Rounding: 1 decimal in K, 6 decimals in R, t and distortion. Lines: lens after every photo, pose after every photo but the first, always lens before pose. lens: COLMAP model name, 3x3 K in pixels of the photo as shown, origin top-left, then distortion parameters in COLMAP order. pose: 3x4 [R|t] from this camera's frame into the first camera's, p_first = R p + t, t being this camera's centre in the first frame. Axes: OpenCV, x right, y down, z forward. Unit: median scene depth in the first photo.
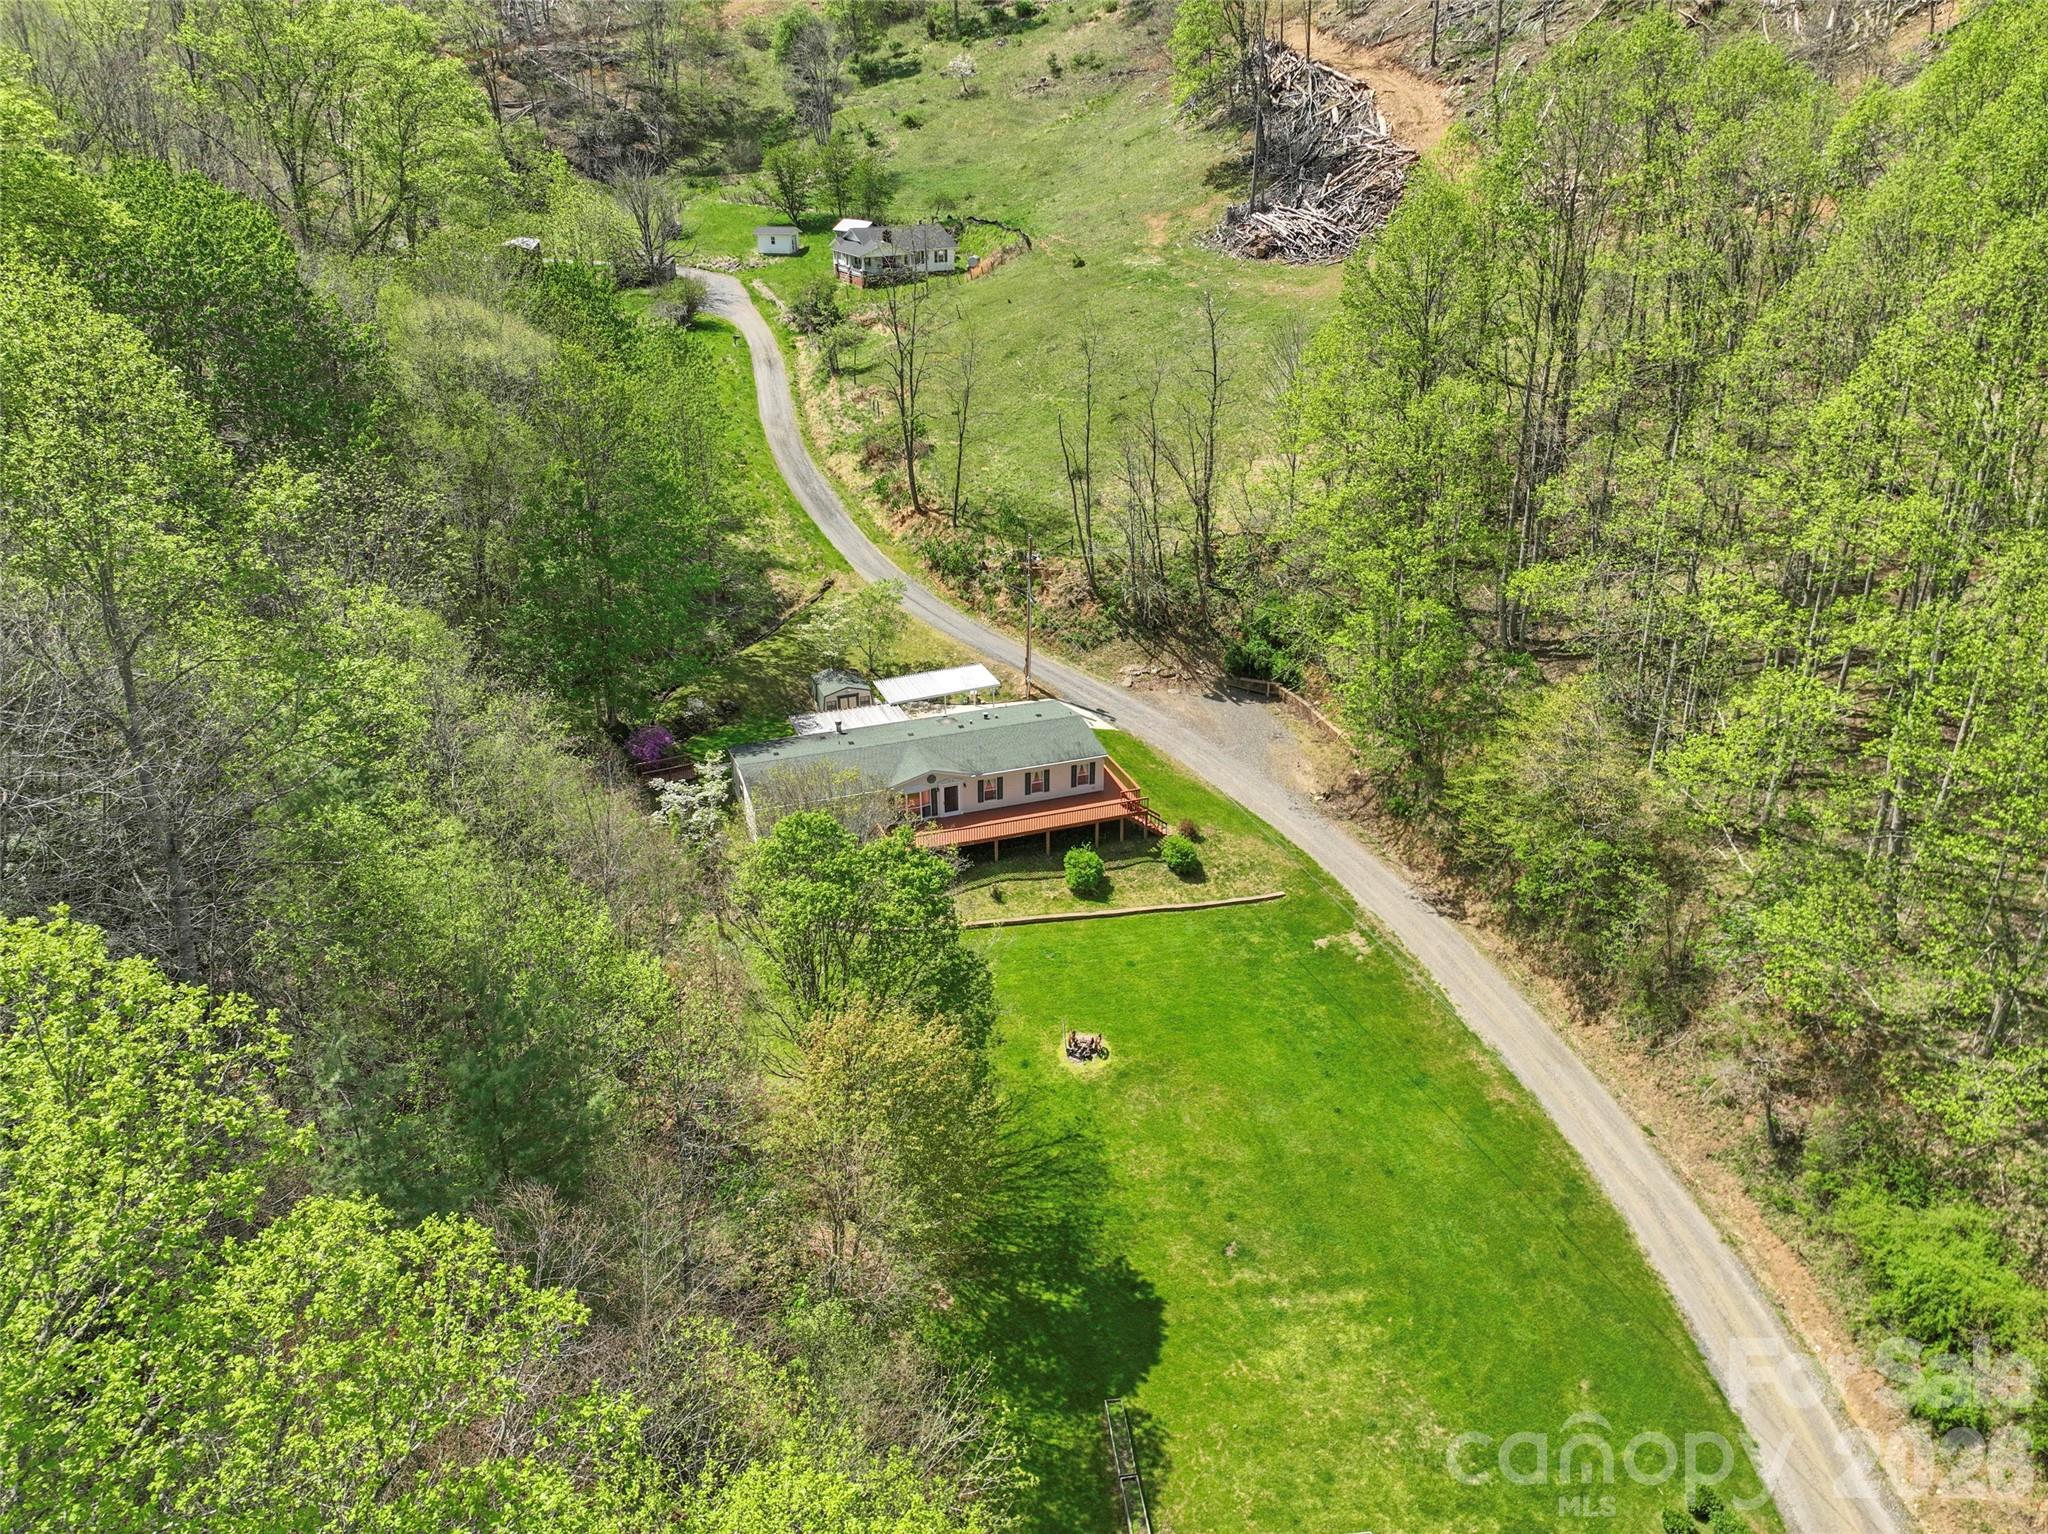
lens RADIAL K [[1431.3, 0, 1032.6], [0, 1431.3, 758.7], [0, 0, 1]] dist [0.010317, -0.004056]
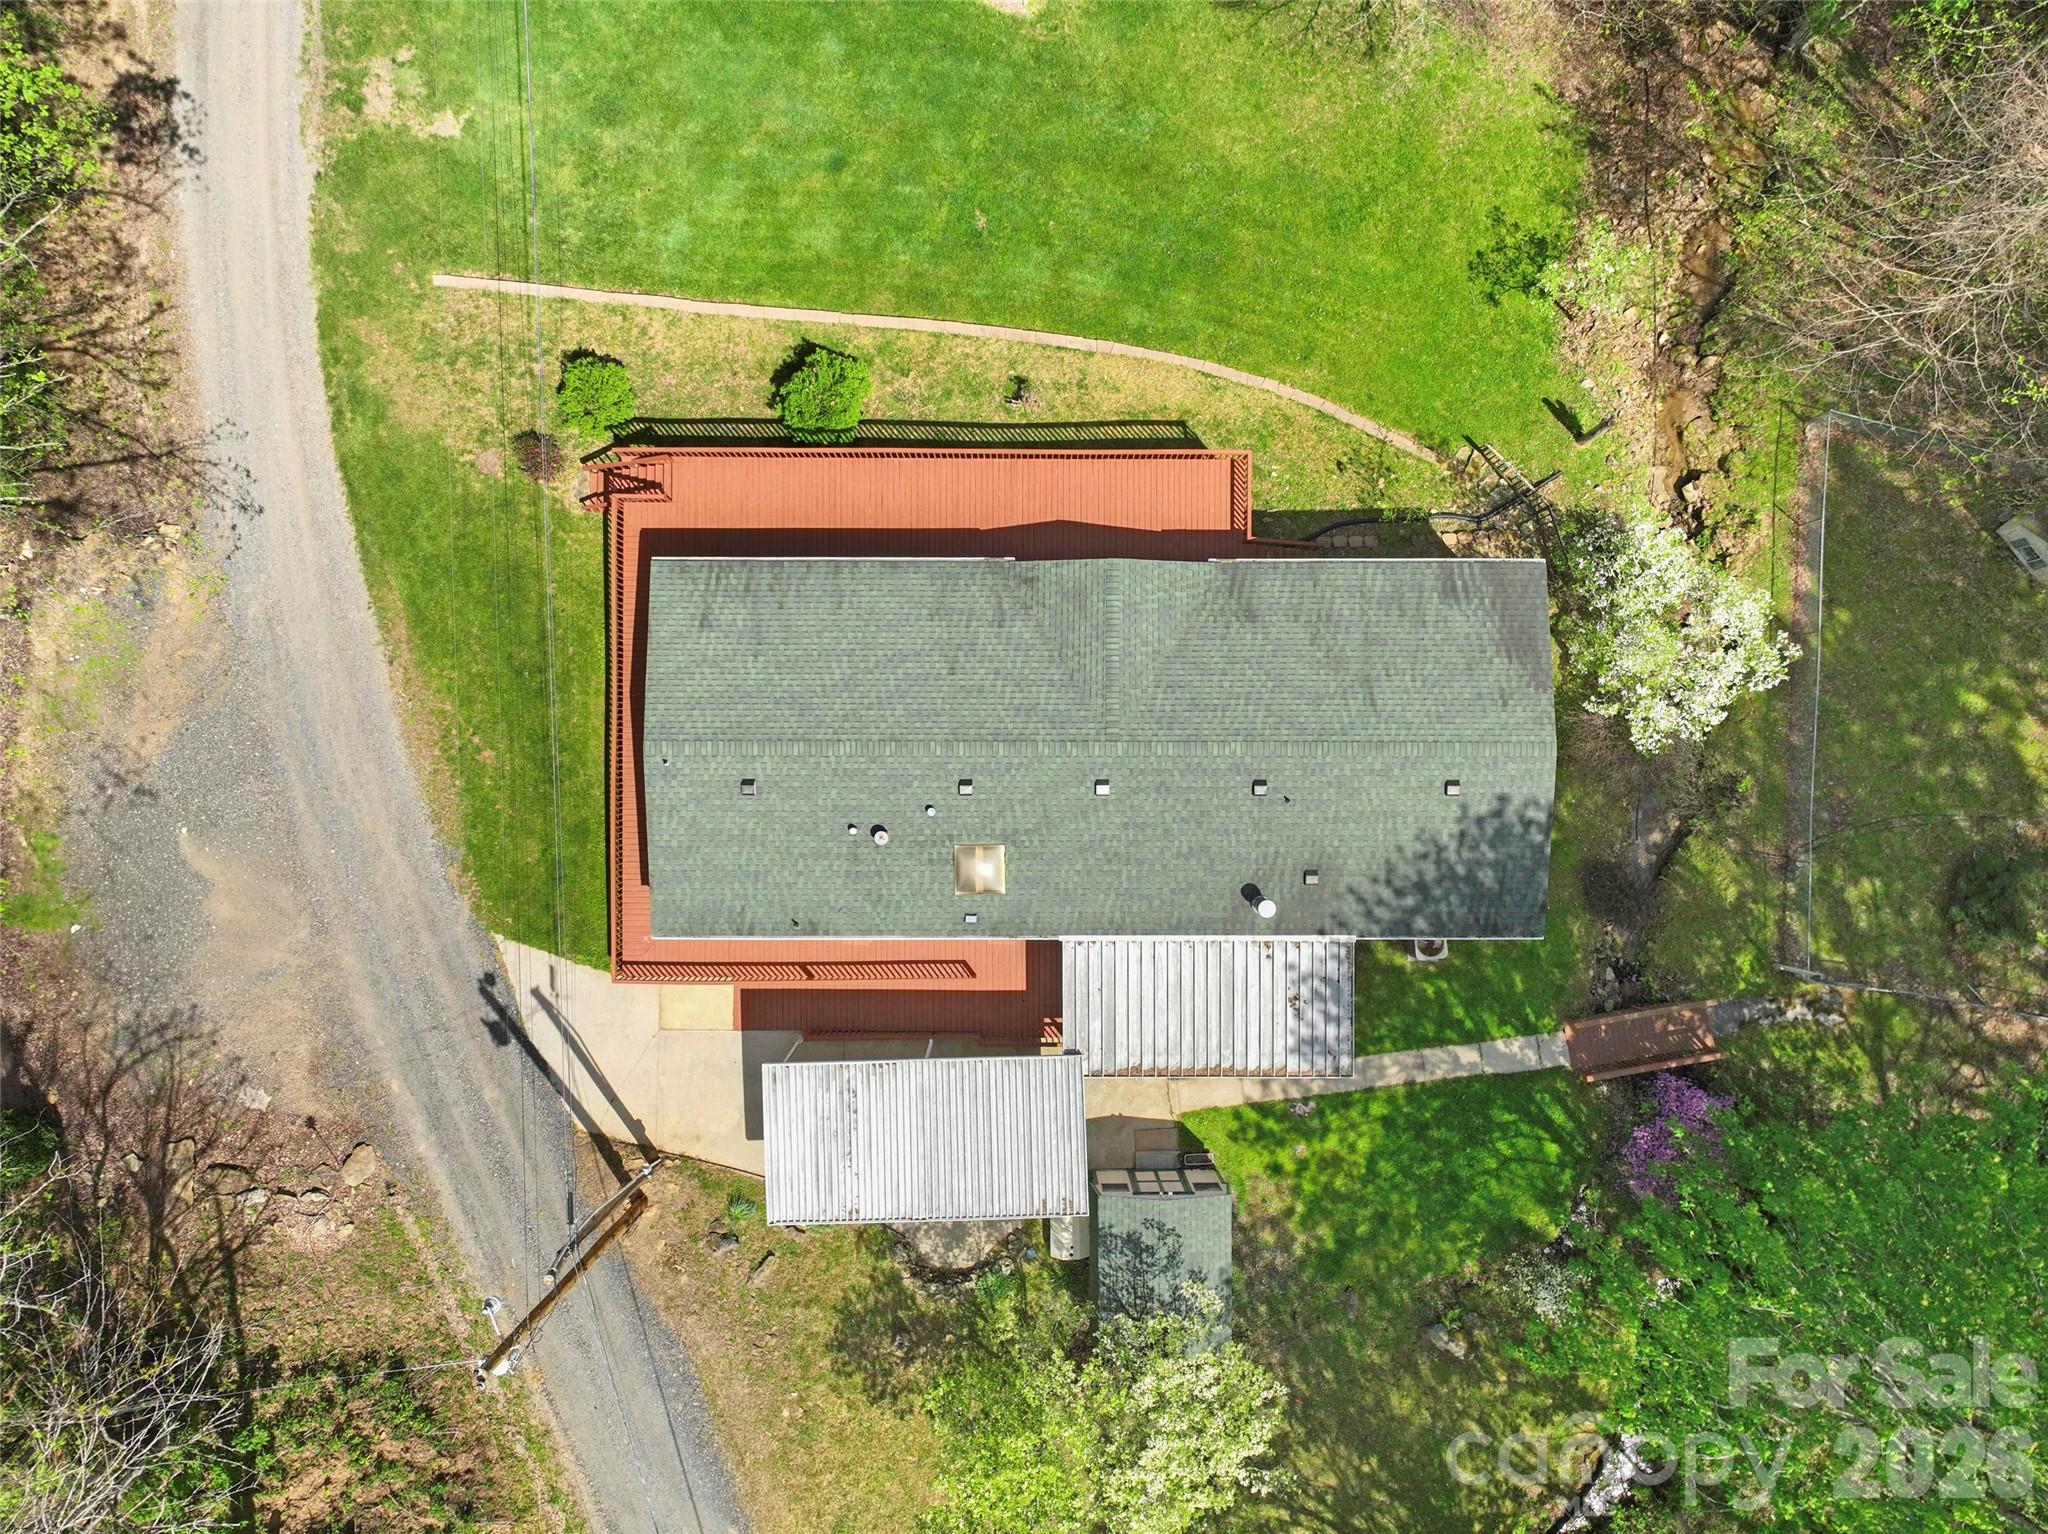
lens RADIAL K [[1431.3, 0, 1031.9], [0, 1431.3, 766.4], [0, 0, 1]] dist [0.010317, -0.004056]
pose [[-0.936185, -0.351414, -0.008146, -0.065194], [0.149588, -0.419267, 0.895455, -0.372275], [-0.318091, 0.837092, 0.445078, 0.851046]]
